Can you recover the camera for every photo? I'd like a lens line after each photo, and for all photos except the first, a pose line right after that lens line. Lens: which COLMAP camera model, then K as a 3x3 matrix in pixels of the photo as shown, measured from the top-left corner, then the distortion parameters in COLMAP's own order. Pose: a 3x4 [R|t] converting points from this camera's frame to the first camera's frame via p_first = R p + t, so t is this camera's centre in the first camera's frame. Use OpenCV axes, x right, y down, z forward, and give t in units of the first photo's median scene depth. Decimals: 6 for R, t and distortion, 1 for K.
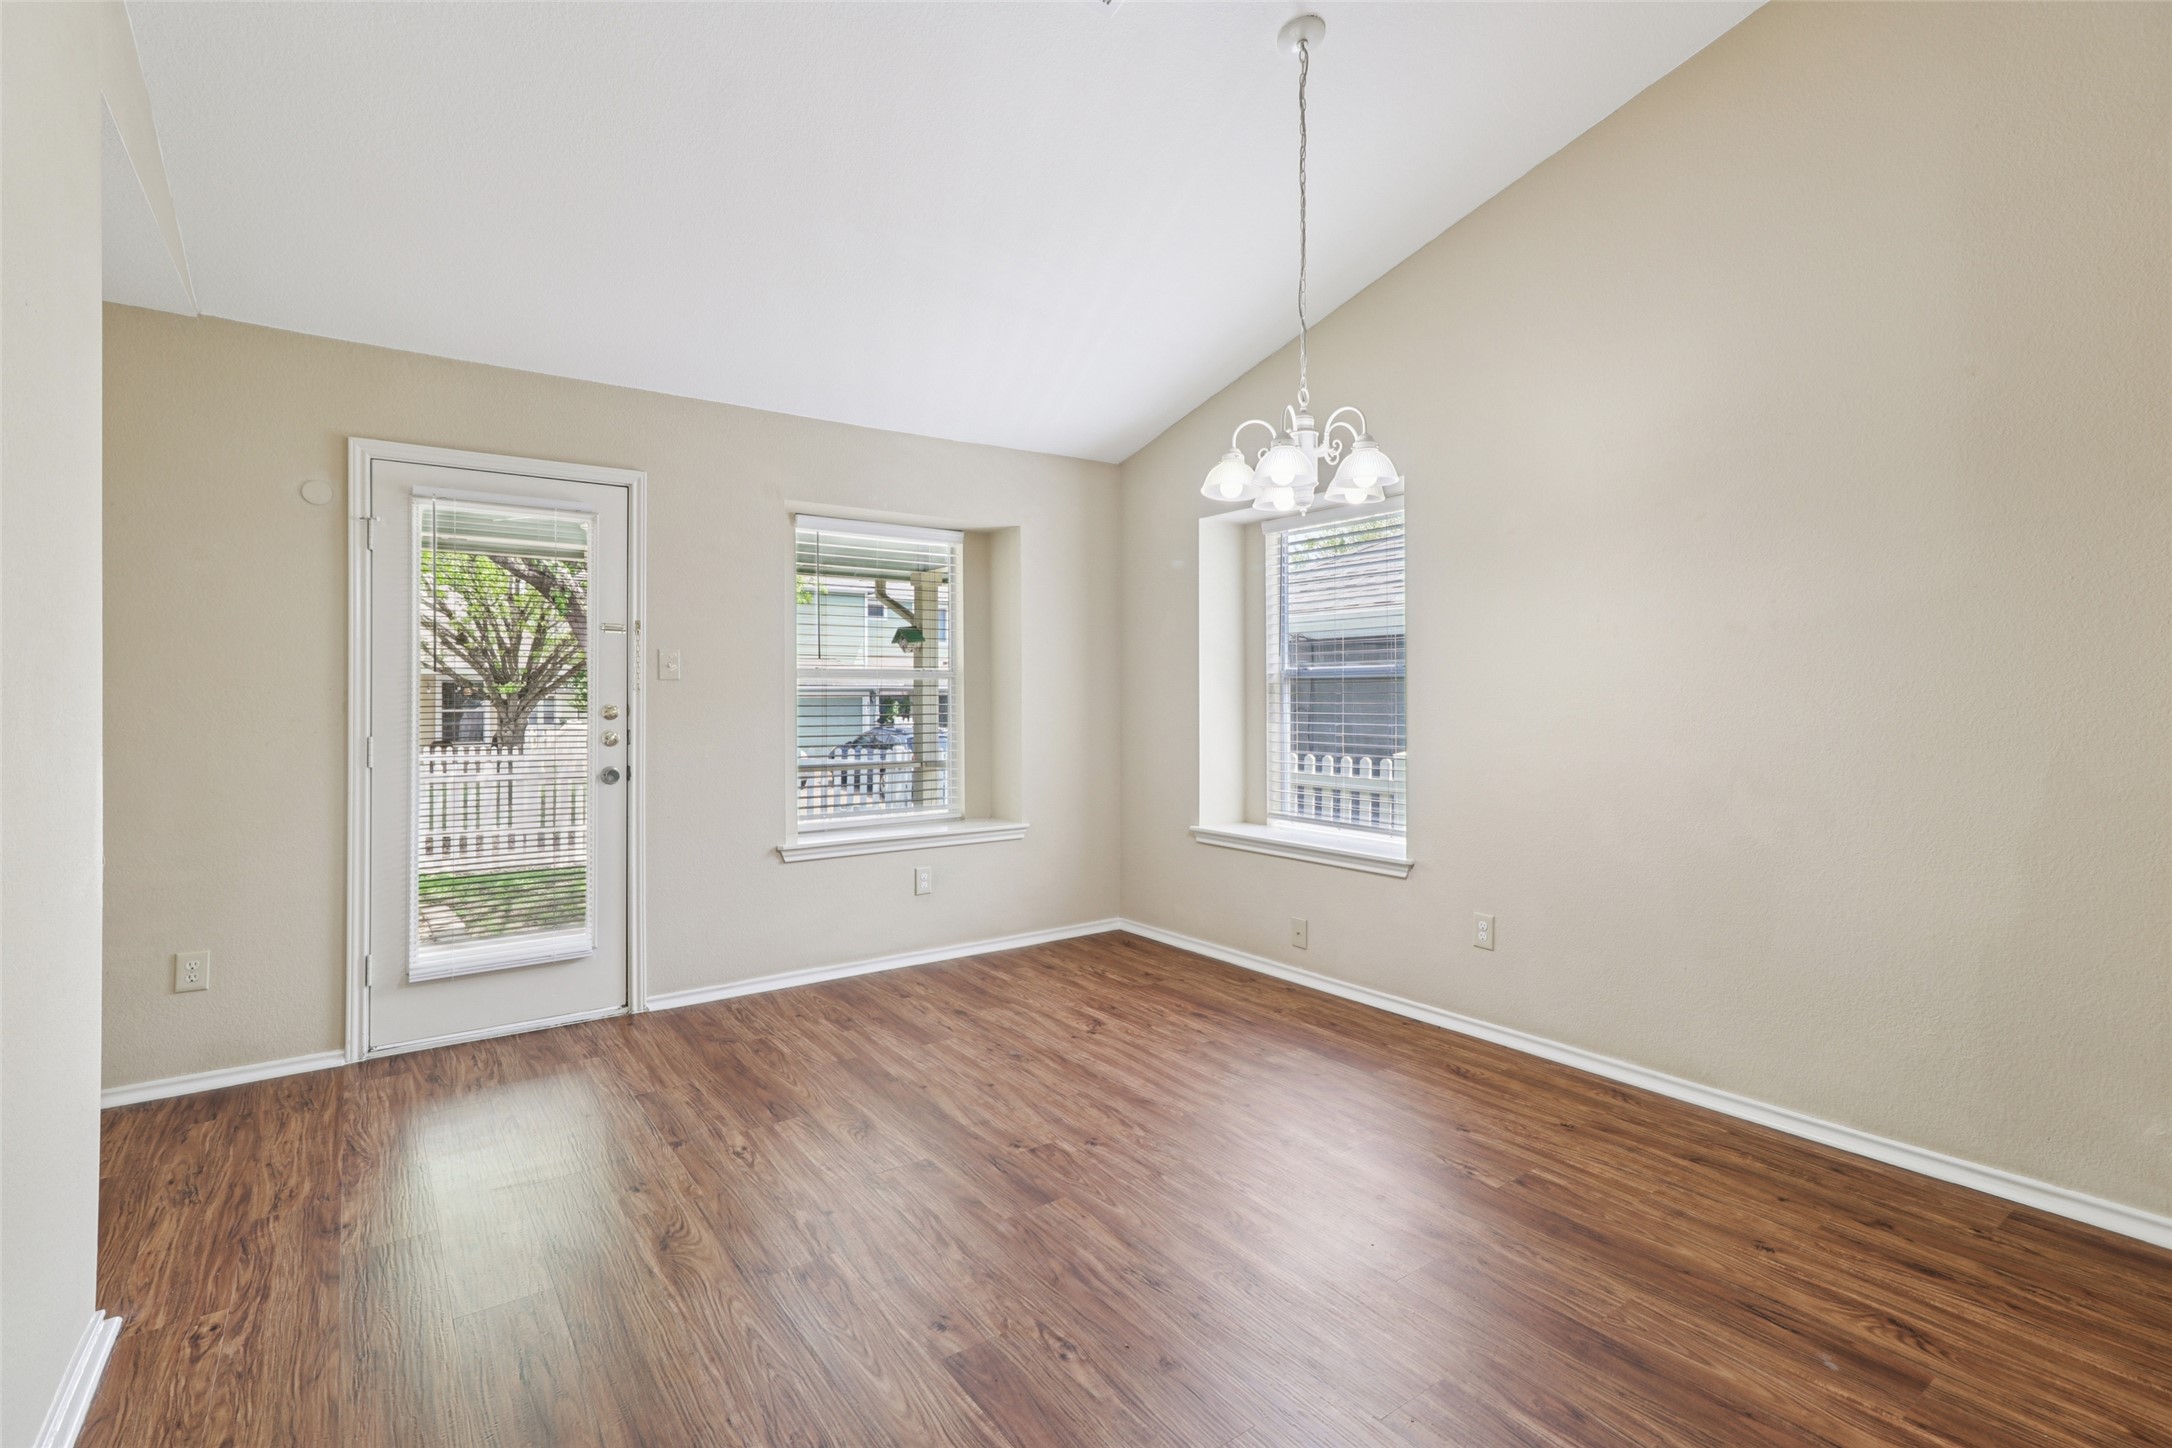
lens RADIAL K [[1007.2, 0, 1090.0], [0, 1007.2, 688.8], [0, 0, 1]] dist [0.009521, -0.000997]
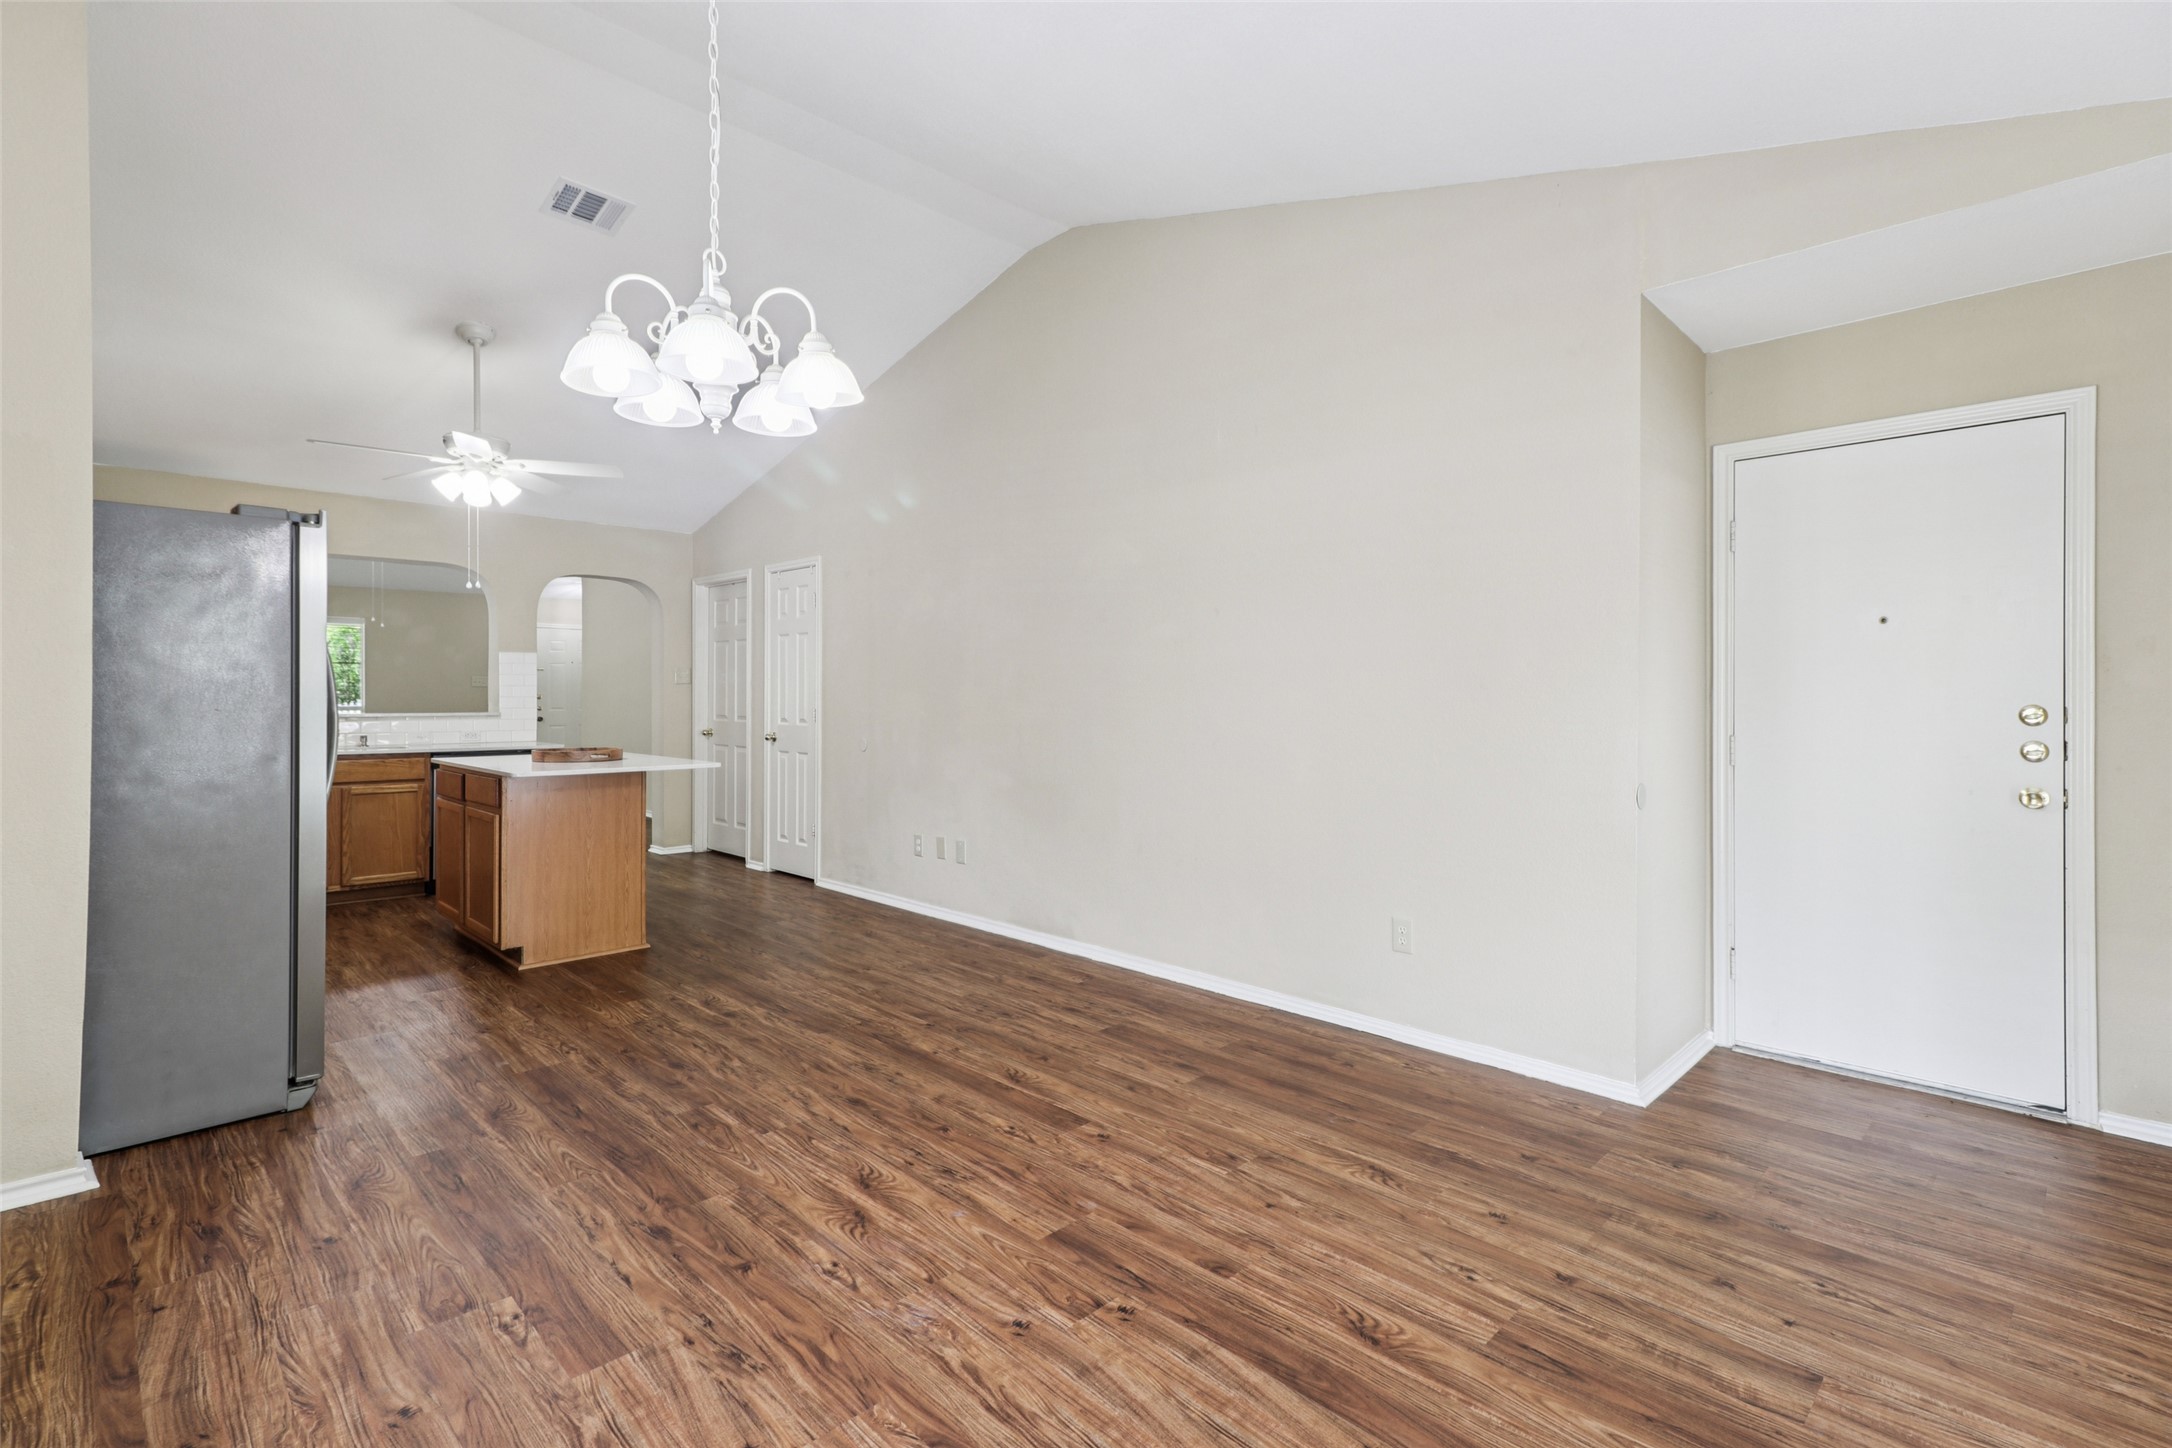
lens RADIAL K [[1007.2, 0, 1082.8], [0, 1007.2, 706.3], [0, 0, 1]] dist [0.009521, -0.000997]
pose [[-0.988654, 0.002420, -0.150190, 0.062202], [0.001177, 0.999964, 0.008365, 0.012607], [0.150205, 0.008093, -0.988622, 1.656147]]
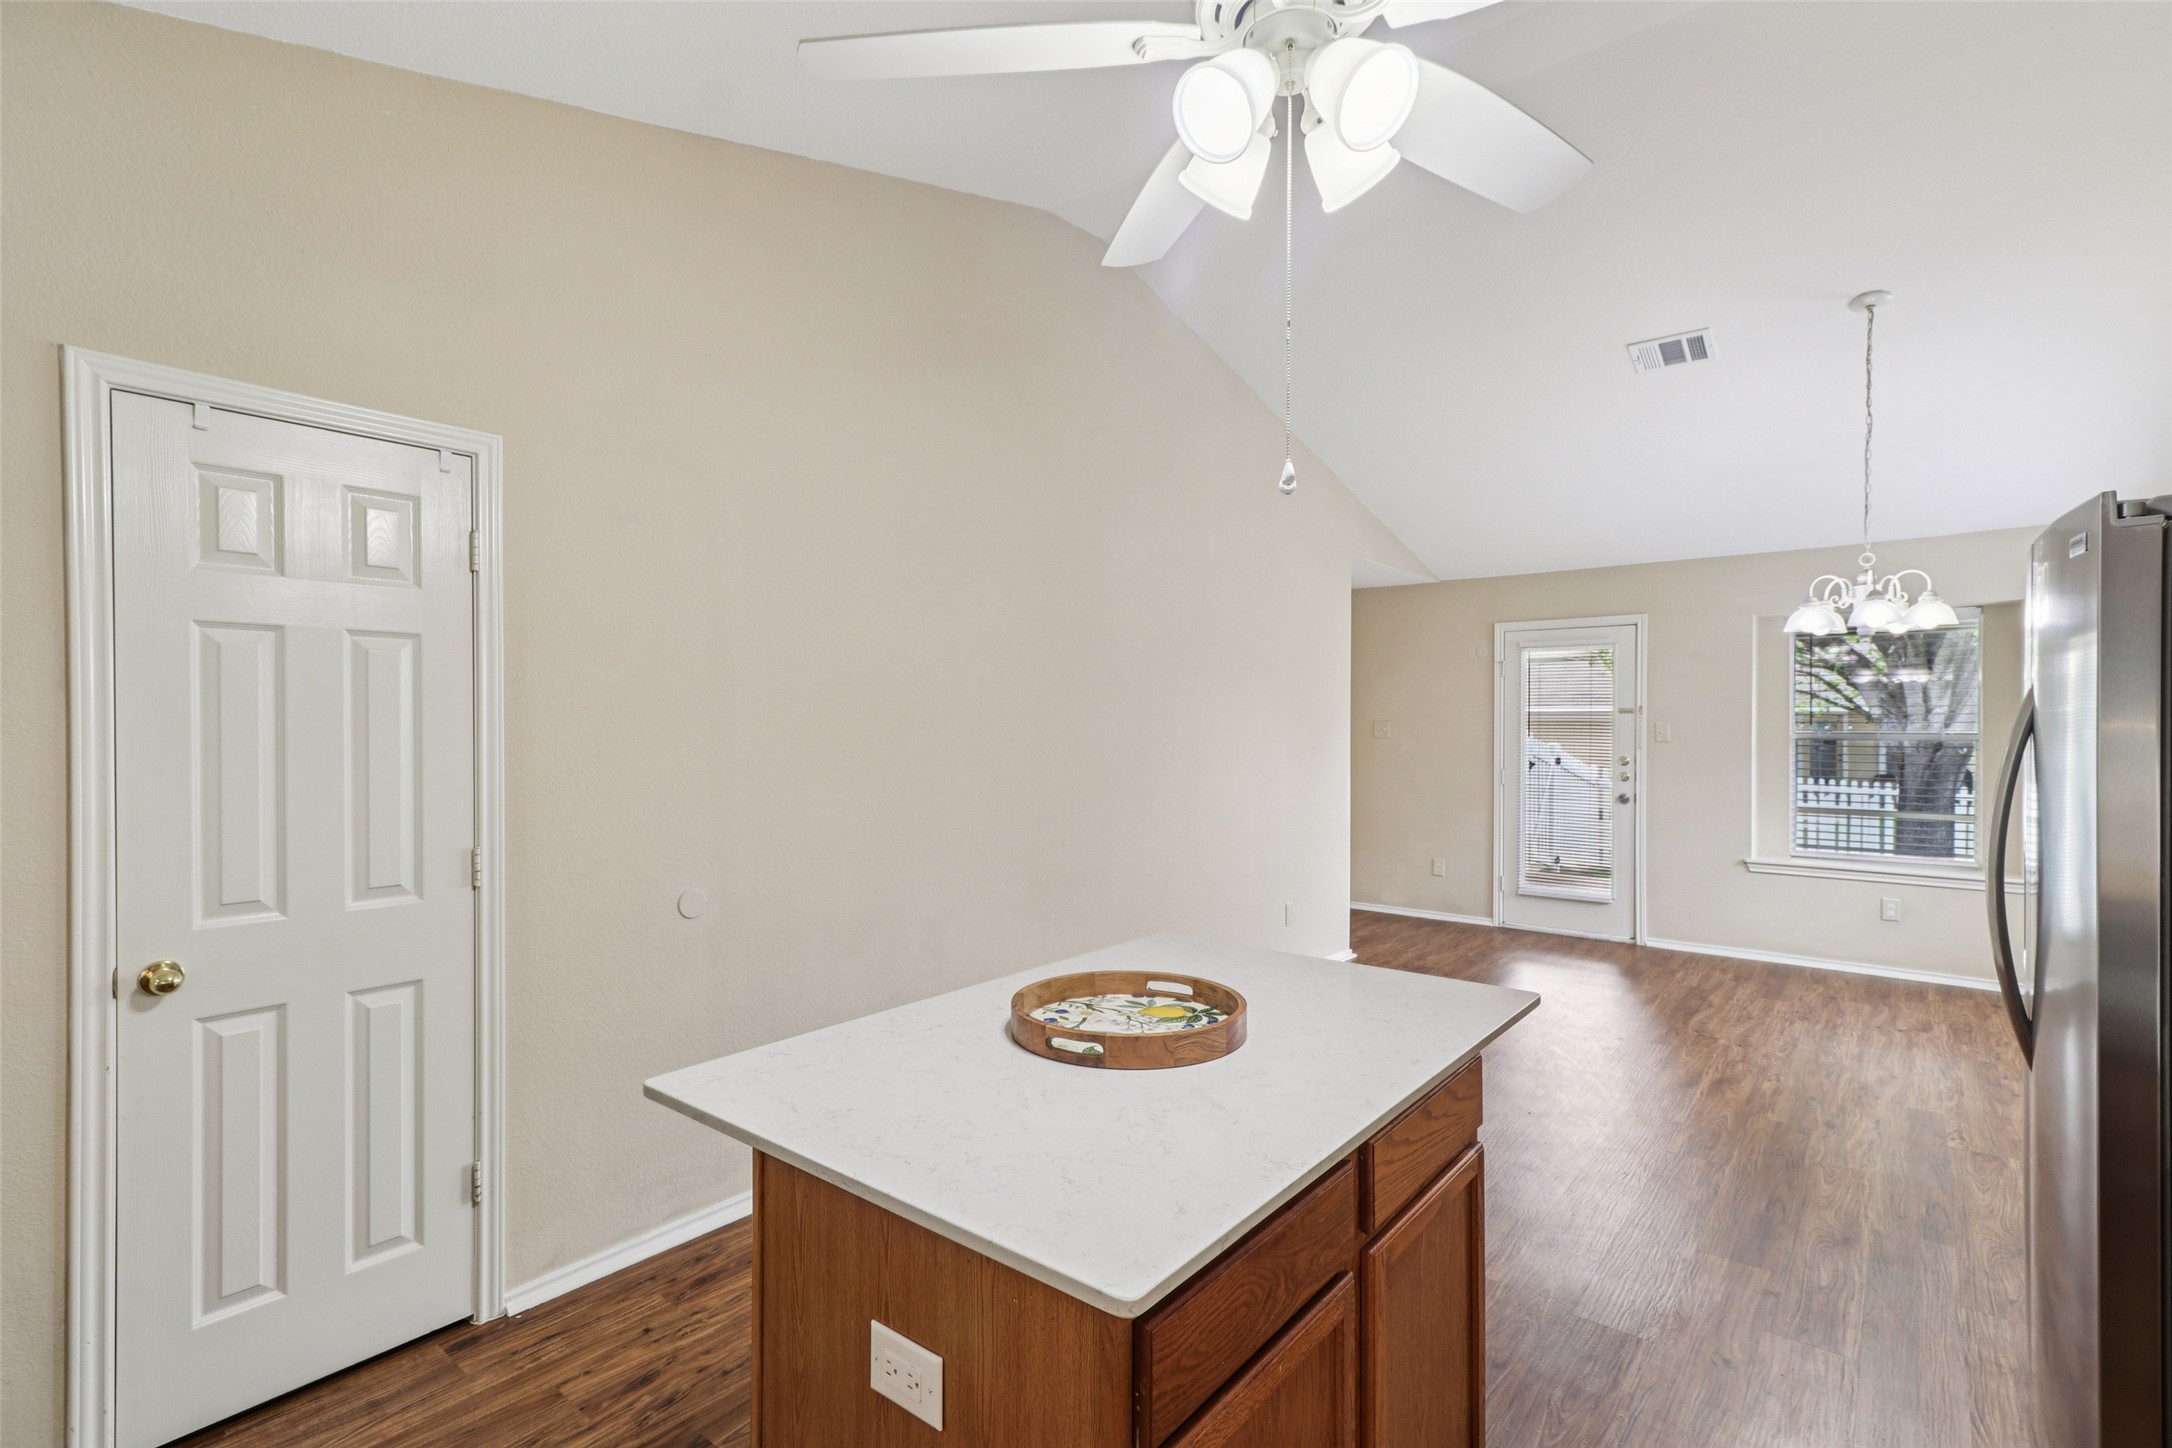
lens RADIAL K [[1007.2, 0, 1075.5], [0, 1007.2, 723.4], [0, 0, 1]] dist [0.009521, -0.000997]
pose [[0.247390, 0.005367, -0.968901, 1.260236], [0.003925, 0.999971, 0.006541, -0.073726], [0.968908, -0.005421, 0.247362, -0.404269]]
